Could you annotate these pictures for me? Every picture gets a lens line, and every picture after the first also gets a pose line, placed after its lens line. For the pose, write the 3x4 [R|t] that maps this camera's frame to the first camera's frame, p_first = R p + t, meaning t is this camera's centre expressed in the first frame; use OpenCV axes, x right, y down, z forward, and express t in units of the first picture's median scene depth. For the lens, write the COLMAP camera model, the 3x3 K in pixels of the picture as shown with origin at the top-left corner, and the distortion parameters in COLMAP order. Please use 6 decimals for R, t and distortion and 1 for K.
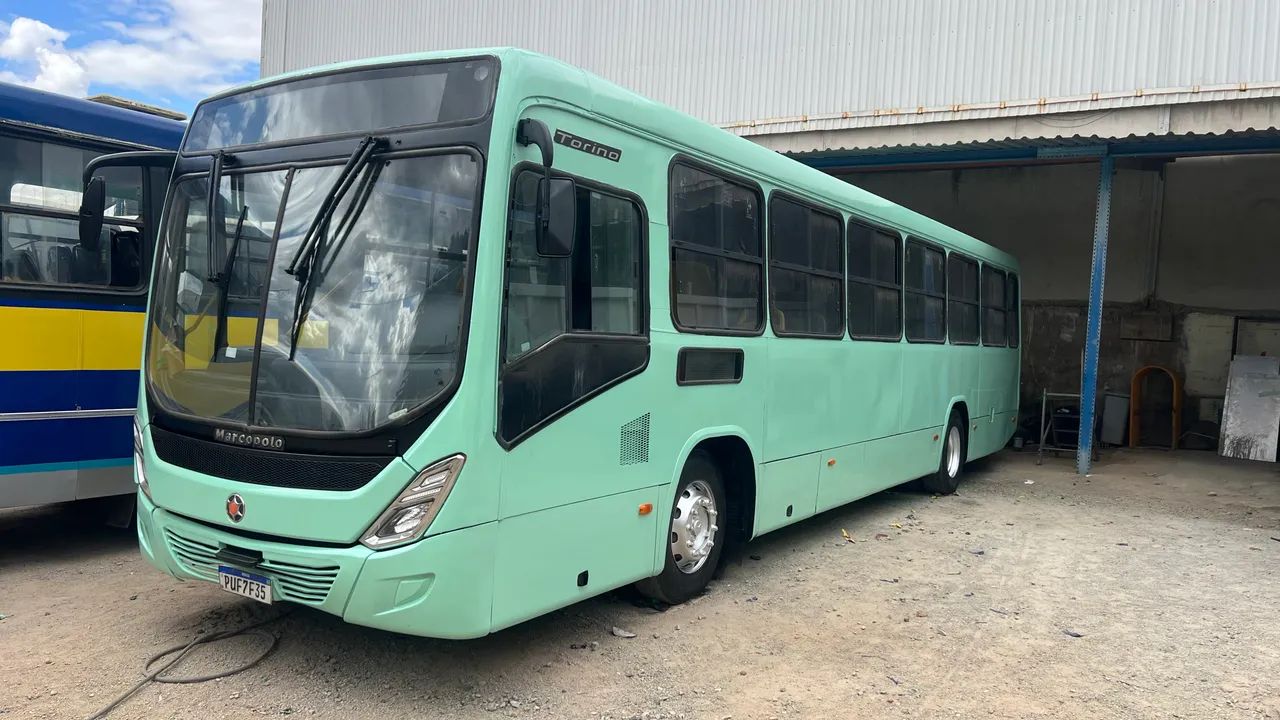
lens RADIAL K [[1034.9, 0, 640.0], [0, 1034.9, 360.0], [0, 0, 1]] dist [0.011082, -0.001142]
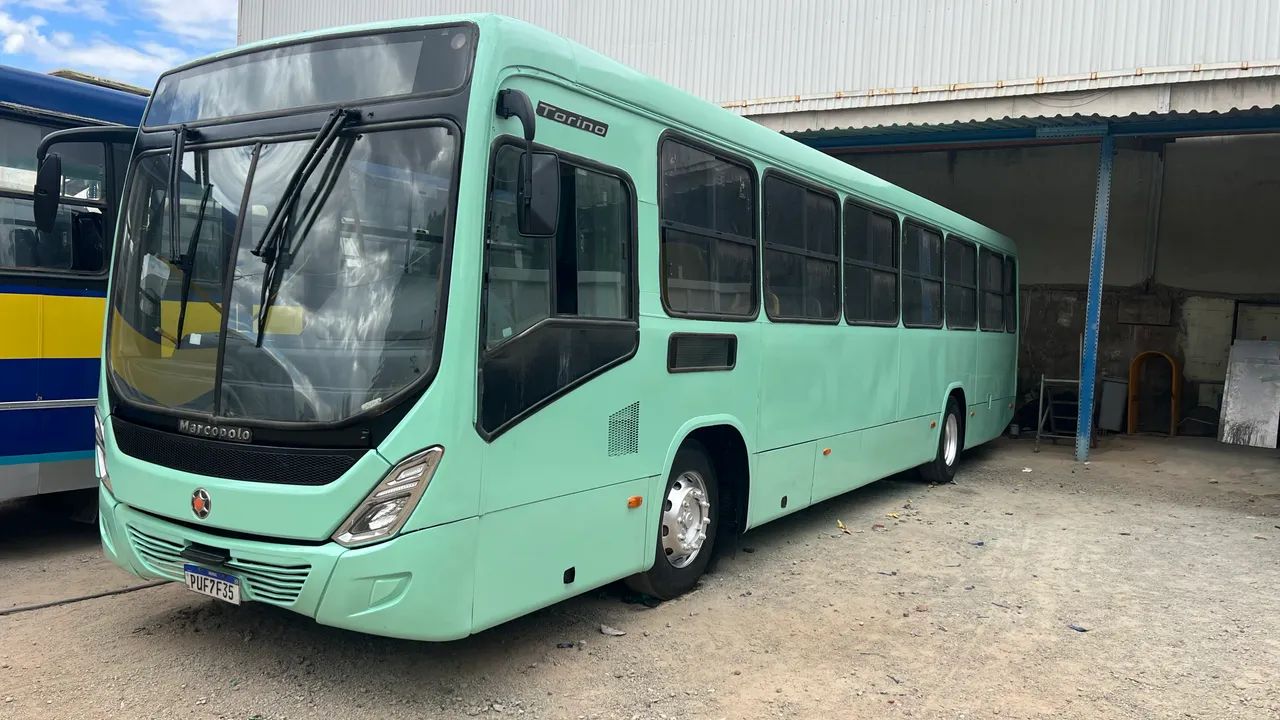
lens RADIAL K [[1047.6, 0, 643.5], [0, 1047.6, 364.7], [0, 0, 1]] dist [0.009134, -0.000525]
pose [[0.999906, -0.003113, 0.013328, 0.000868], [0.002884, 0.999848, 0.017180, 0.000806], [-0.013380, -0.017140, 0.999764, 0.035815]]
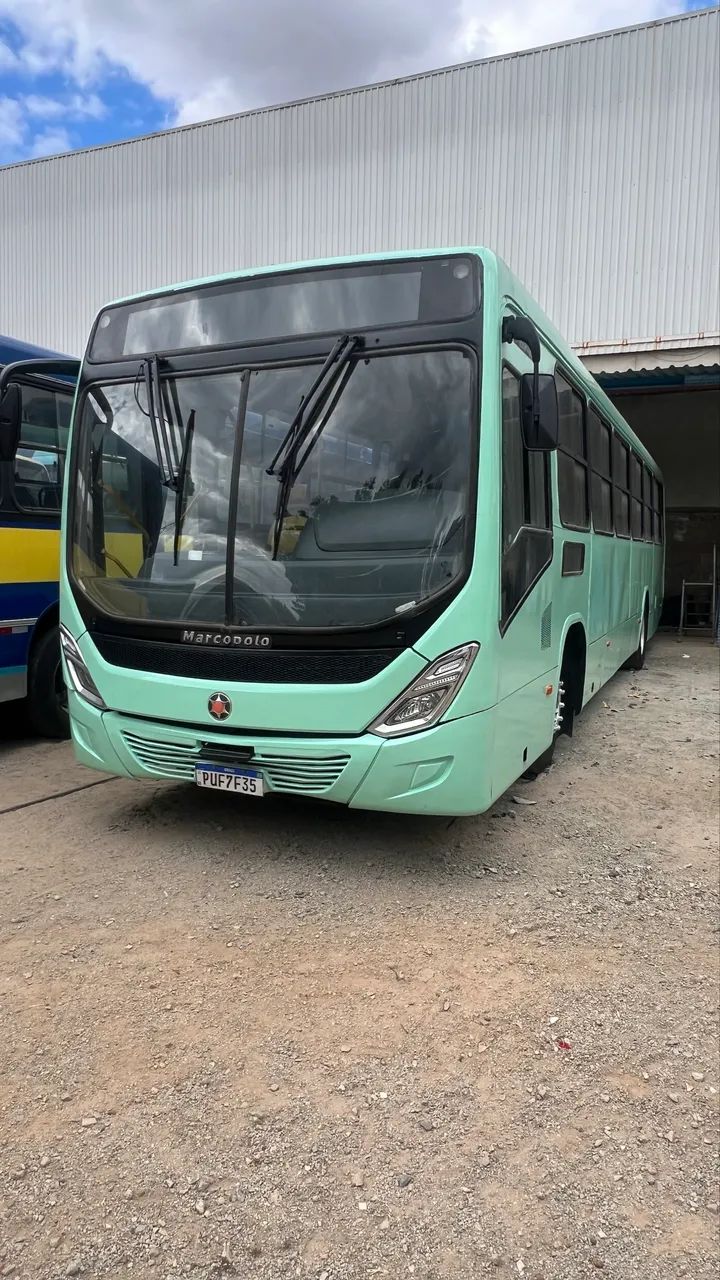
lens RADIAL K [[873.7, 0, 360.0], [0, 873.7, 640.0], [0, 0, 1]] dist [0.000020, -0.000967]
pose [[0.988071, -0.044992, 0.147278, -0.335140], [0.033695, 0.996359, 0.078322, 0.012621], [-0.150265, -0.072425, 0.985989, 0.117639]]
